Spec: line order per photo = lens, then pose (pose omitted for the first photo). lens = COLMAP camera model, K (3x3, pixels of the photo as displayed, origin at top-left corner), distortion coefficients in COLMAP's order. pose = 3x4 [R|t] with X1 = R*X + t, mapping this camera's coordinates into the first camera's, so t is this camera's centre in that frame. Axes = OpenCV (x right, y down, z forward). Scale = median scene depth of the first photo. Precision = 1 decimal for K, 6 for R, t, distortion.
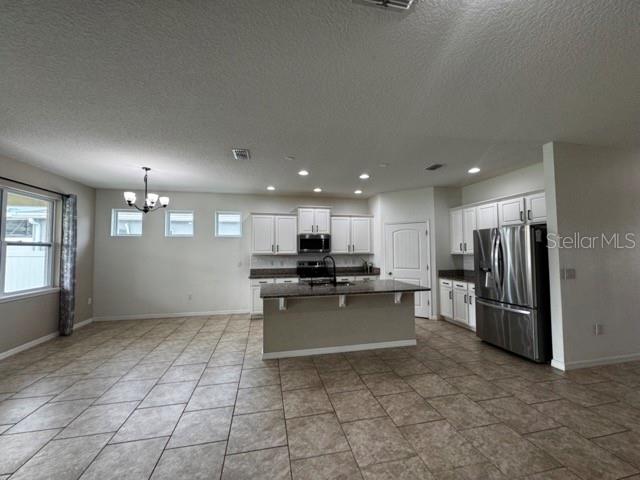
lens RADIAL K [[255.3, 0, 320.6], [0, 255.3, 239.6], [0, 0, 1]] dist [-0.005311, 0.000844]
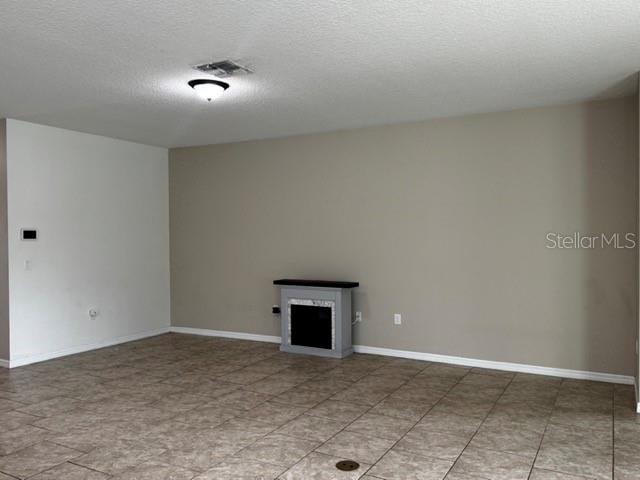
lens RADIAL K [[523.9, 0, 321.5], [0, 523.9, 243.7], [0, 0, 1]] dist [0.070293, -0.101798]
pose [[-0.754029, -0.000789, 0.656840, -0.668423], [-0.015363, 0.999747, -0.016435, 0.035556], [-0.656661, -0.022483, -0.753850, 0.864938]]
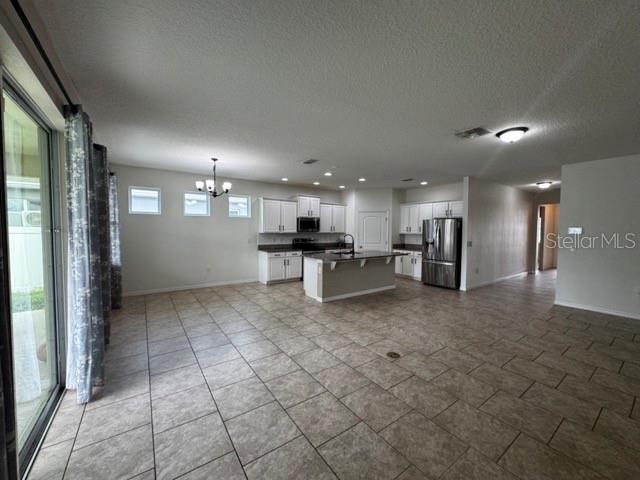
lens RADIAL K [[255.3, 0, 321.6], [0, 255.3, 239.4], [0, 0, 1]] dist [-0.005311, 0.000844]
pose [[0.919246, -0.001646, 0.393681, -0.641256], [-0.030509, 0.996686, 0.075405, -0.012838], [-0.392500, -0.081326, 0.916149, -0.276601]]
